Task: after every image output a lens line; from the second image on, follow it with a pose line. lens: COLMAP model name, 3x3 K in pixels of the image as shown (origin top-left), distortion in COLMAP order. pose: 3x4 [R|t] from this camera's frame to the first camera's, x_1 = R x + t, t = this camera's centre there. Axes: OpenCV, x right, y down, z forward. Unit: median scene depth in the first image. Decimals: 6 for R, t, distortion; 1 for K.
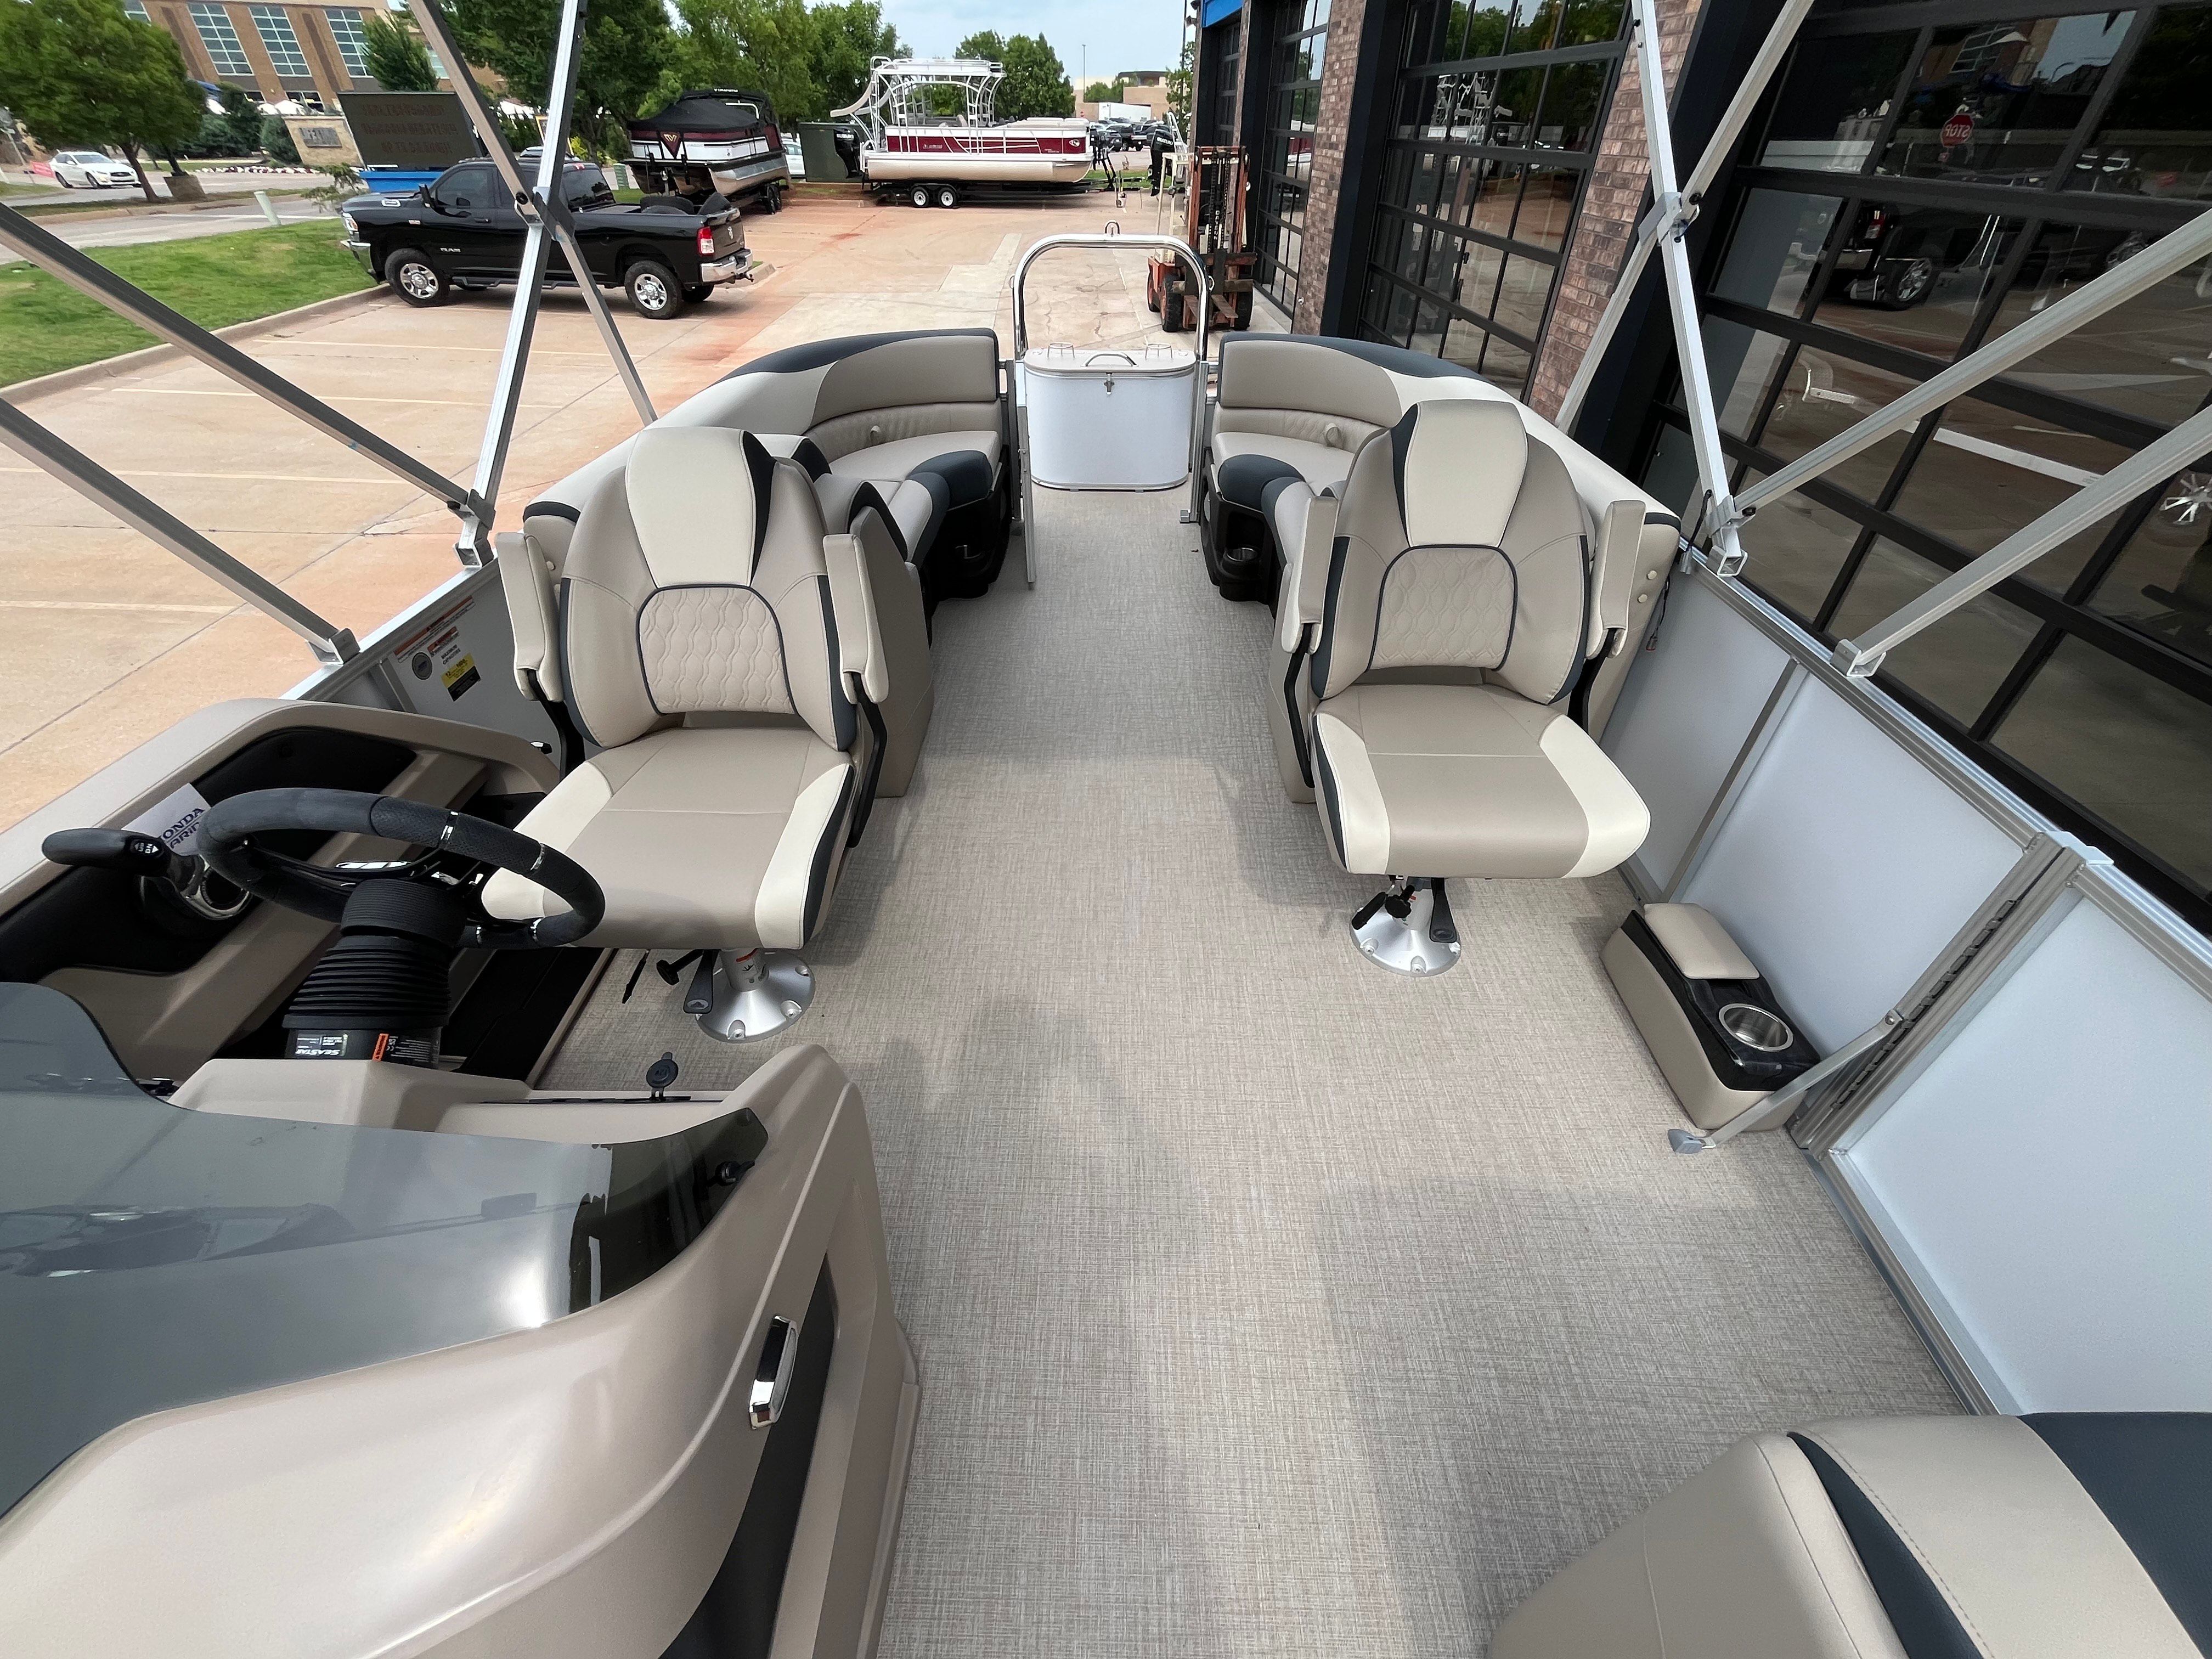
lens RADIAL K [[898.5, 0, 1098.2], [0, 898.5, 828.4], [0, 0, 1]] dist [-0.002748, 0.000206]
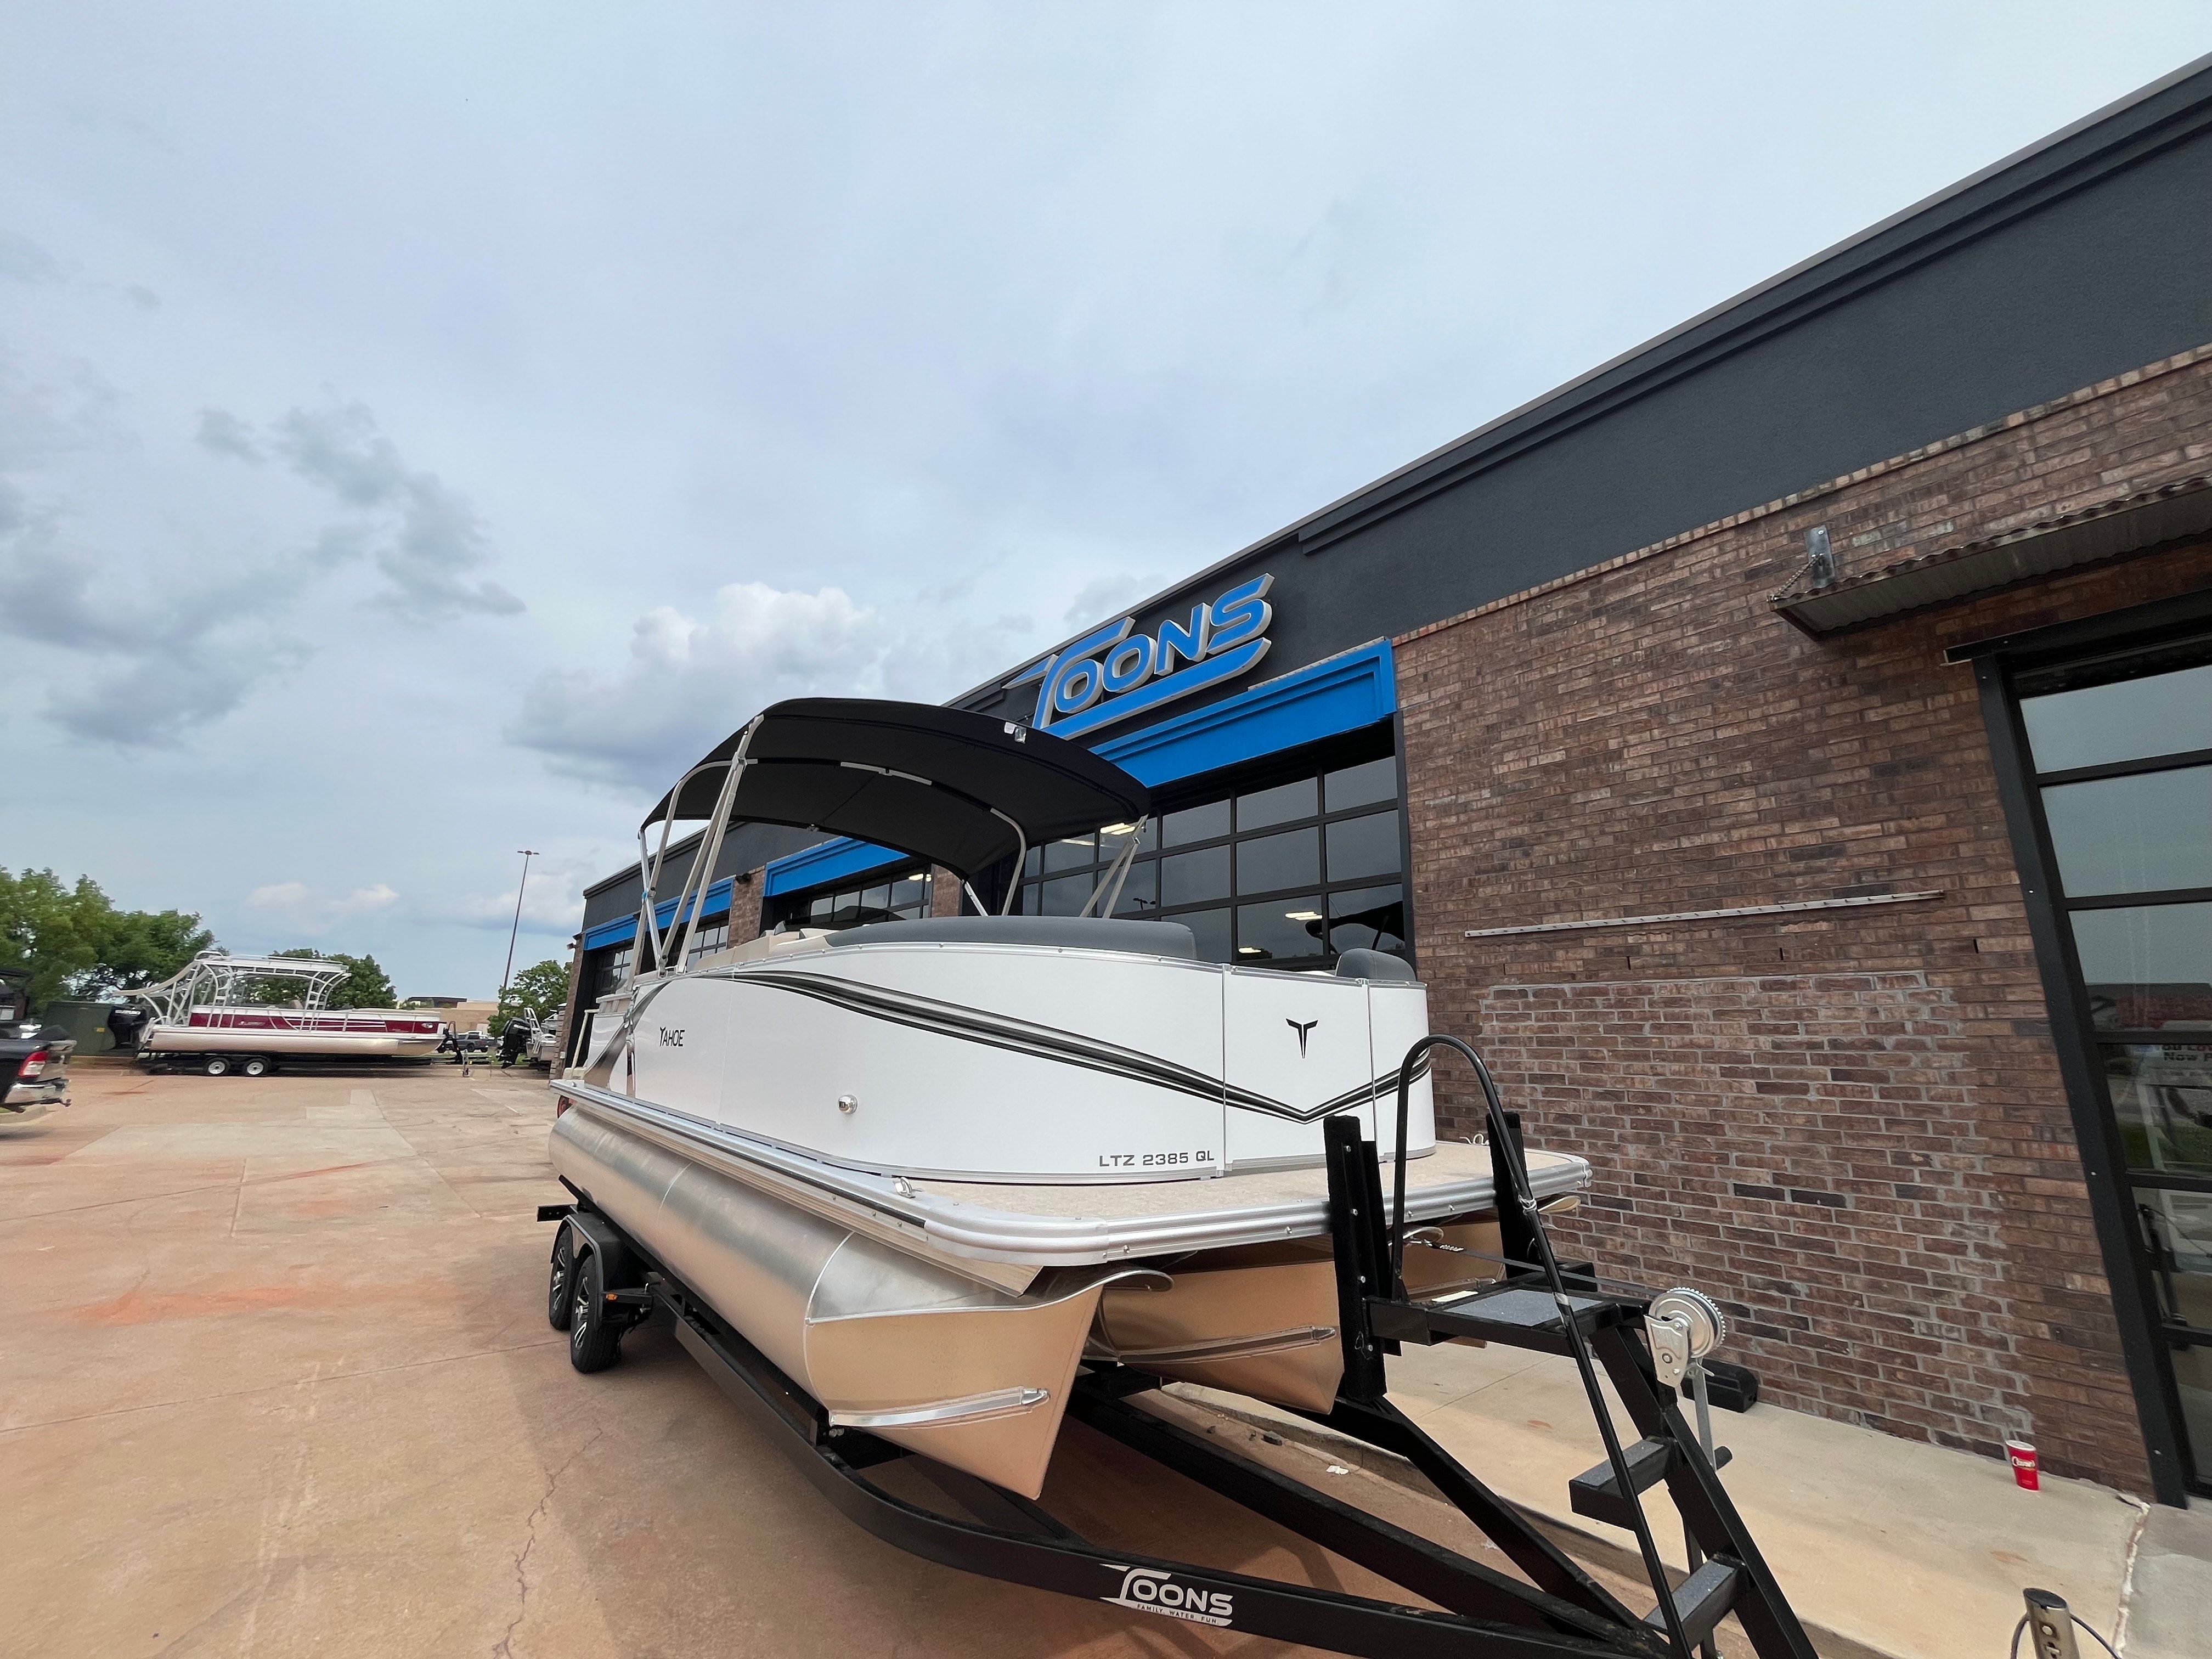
lens RADIAL K [[898.5, 0, 1099.6], [0, 898.5, 833.2], [0, 0, 1]] dist [-0.002748, 0.000206]
pose [[0.779701, 0.159936, 0.605382, -0.146363], [0.375093, 0.654852, -0.656105, 0.179739], [-0.501370, 0.738640, 0.450598, -0.127562]]
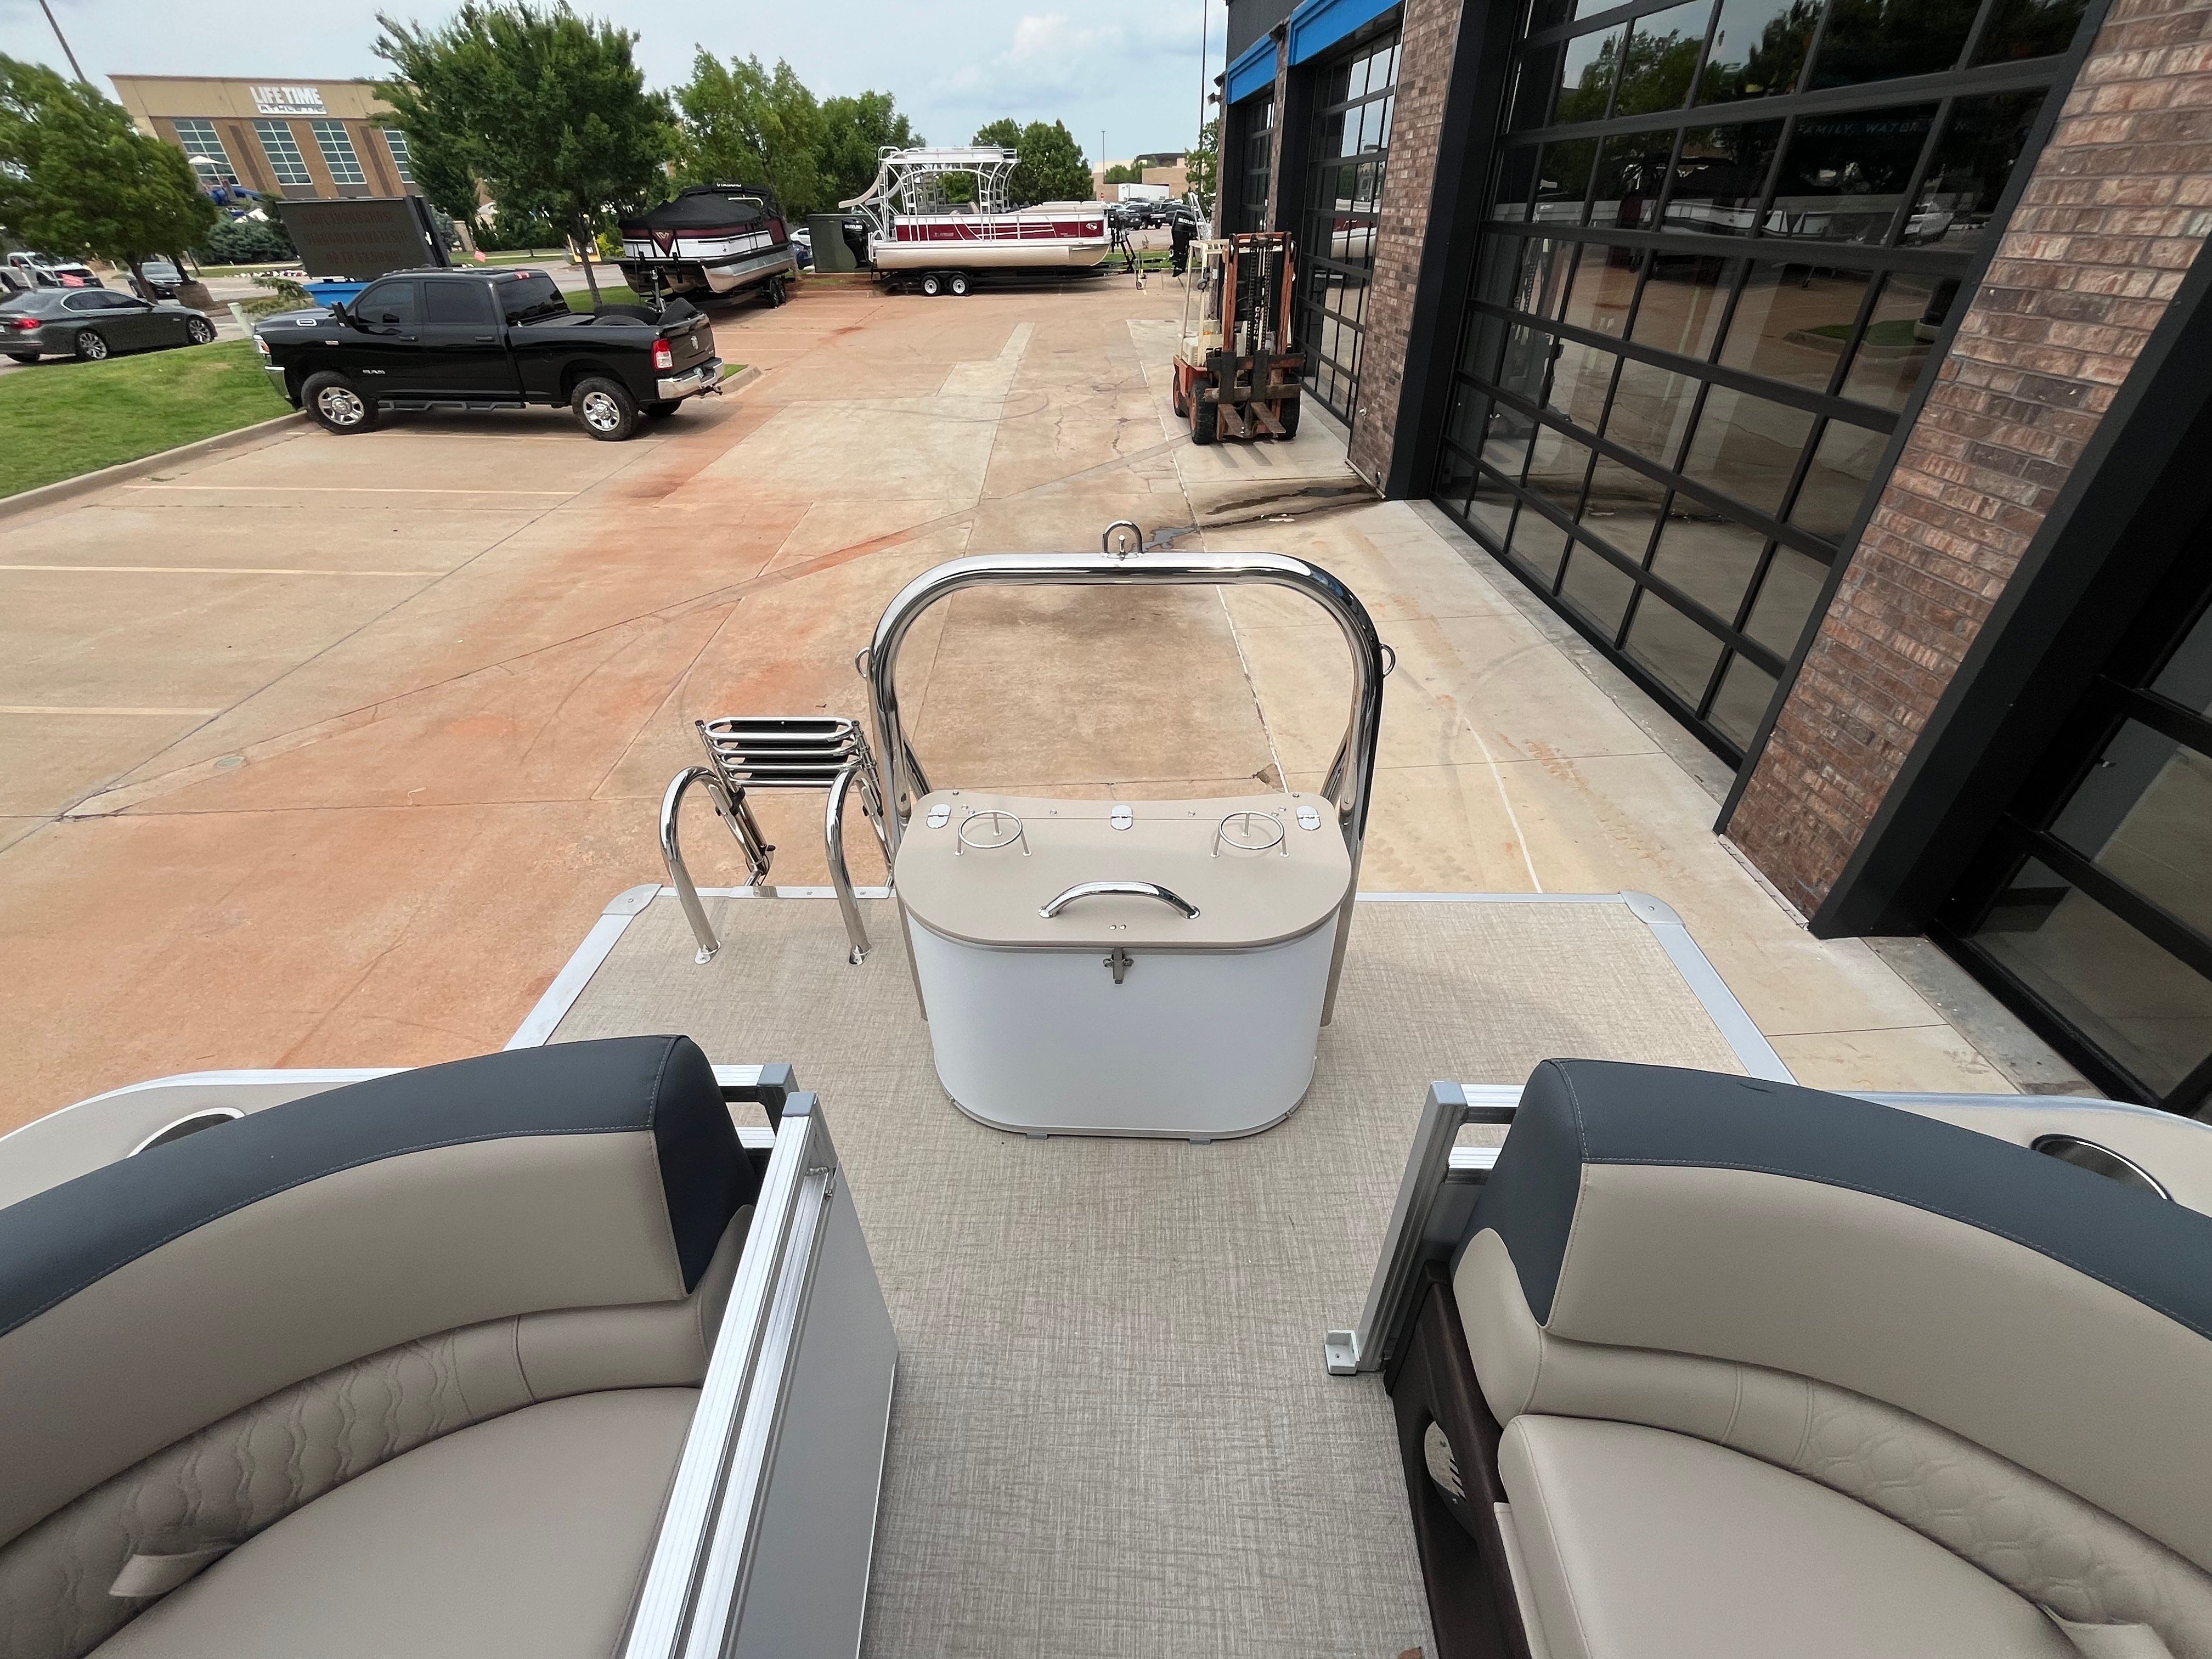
lens RADIAL K [[898.5, 0, 1096.9], [0, 898.5, 830.1], [0, 0, 1]] dist [-0.002748, 0.000206]
pose [[0.999495, -0.009580, -0.030292, 0.003130], [0.007860, 0.998378, -0.056394, -0.119944], [0.030783, 0.056127, 0.997949, 0.145069]]
